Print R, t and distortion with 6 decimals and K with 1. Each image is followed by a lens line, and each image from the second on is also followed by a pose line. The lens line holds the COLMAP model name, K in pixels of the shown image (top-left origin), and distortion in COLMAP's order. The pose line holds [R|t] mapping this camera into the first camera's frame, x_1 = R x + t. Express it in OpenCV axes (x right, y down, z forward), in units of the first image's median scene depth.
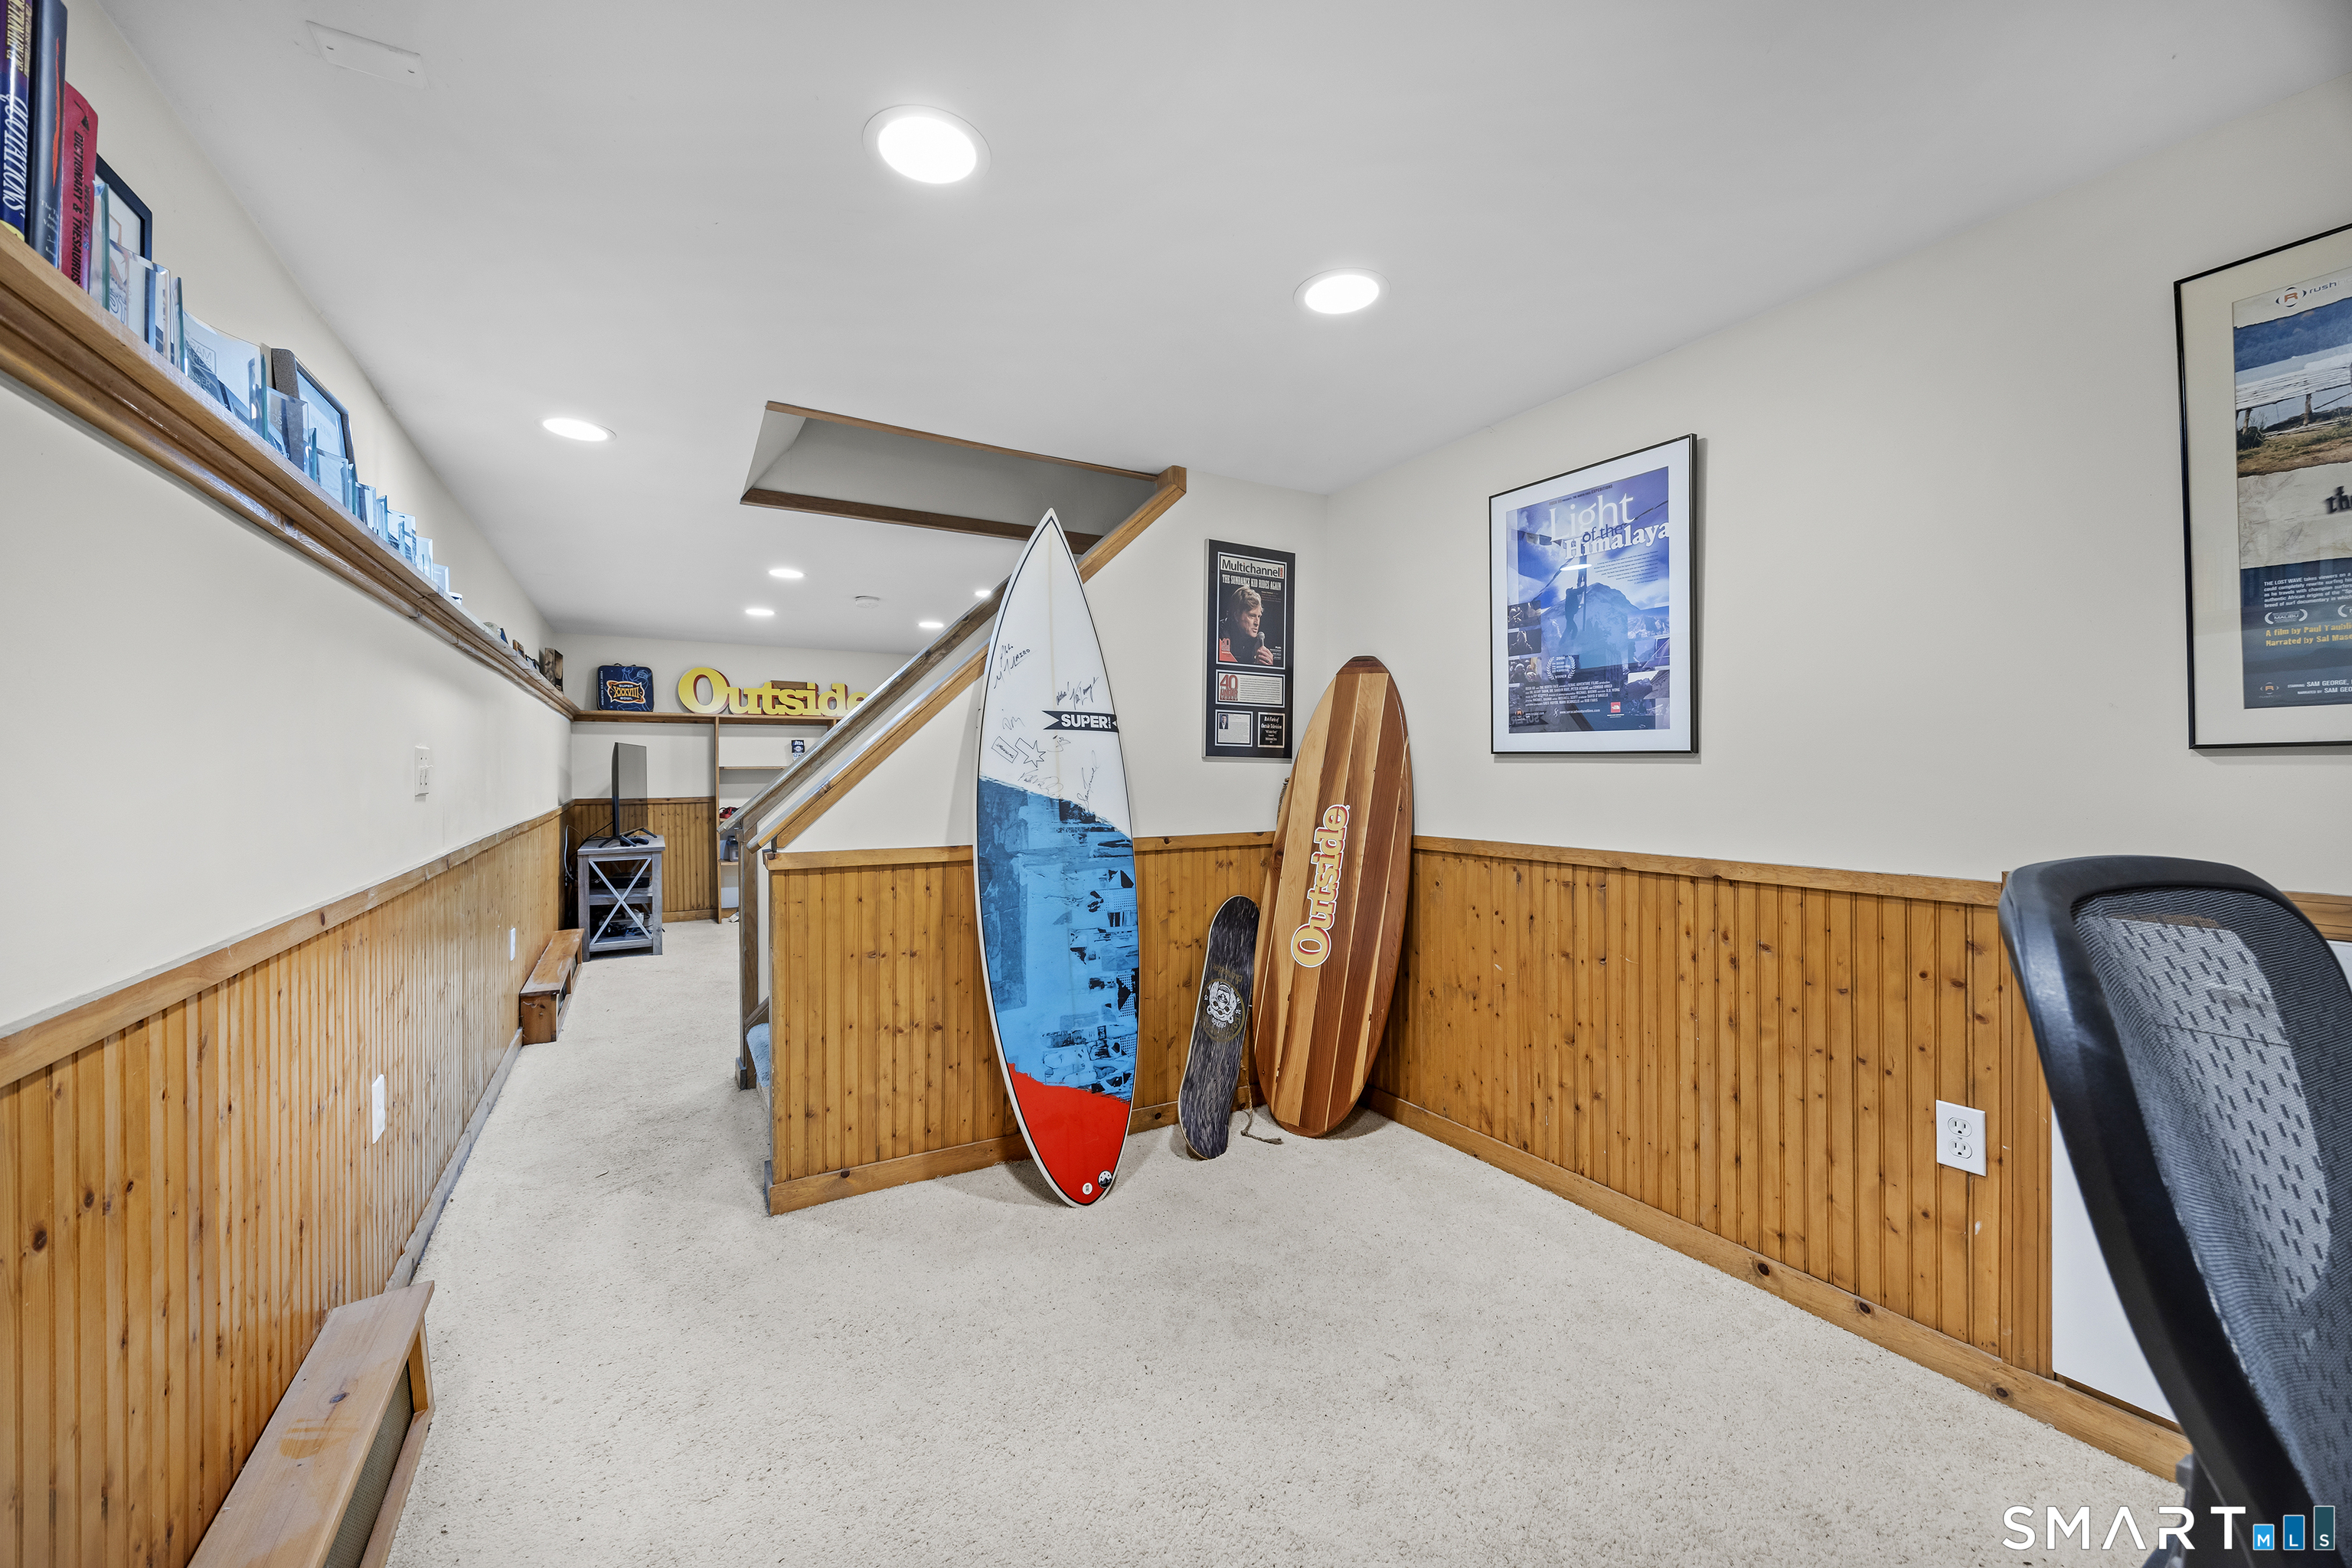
lens RADIAL K [[892.5, 0, 1169.7], [0, 892.5, 768.8], [0, 0, 1]] dist [-0.002472, -0.000184]
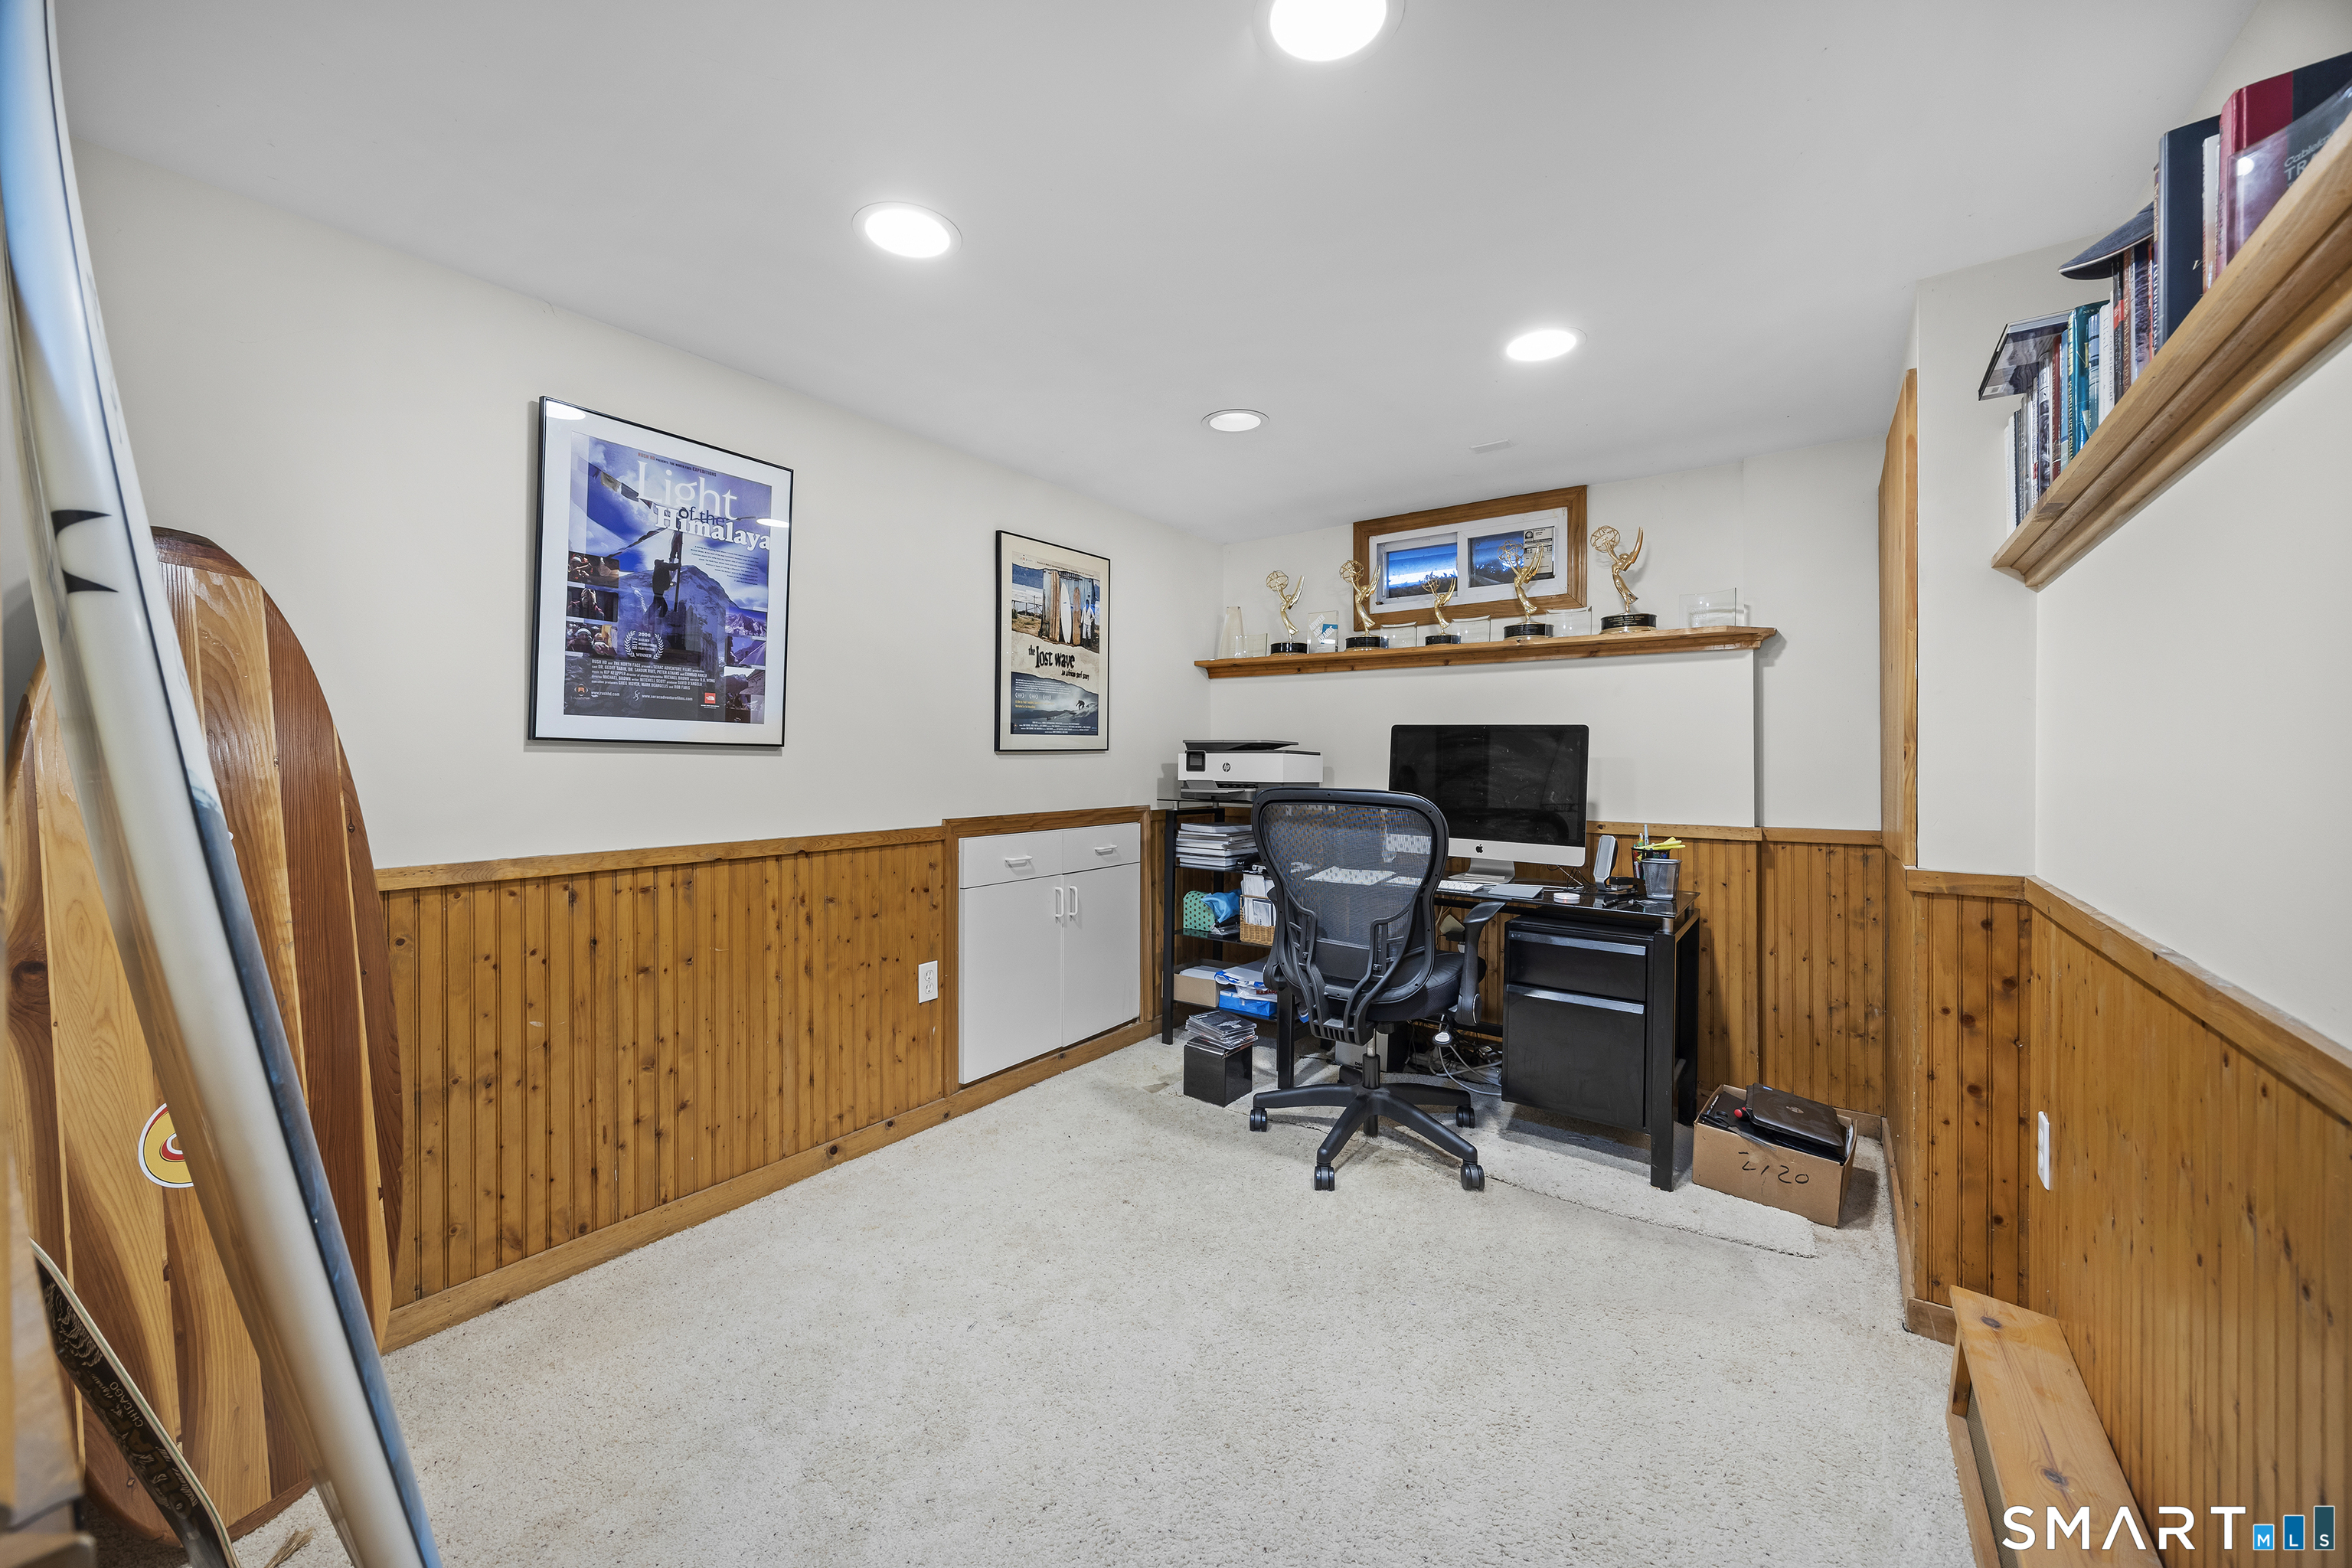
lens RADIAL K [[892.5, 0, 1169.7], [0, 892.5, 768.8], [0, 0, 1]] dist [-0.002472, -0.000184]
pose [[-0.402330, -0.003466, 0.915488, -0.553455], [0.003039, 0.999982, 0.005122, 0.005403], [-0.915490, 0.004843, -0.402312, 0.843944]]
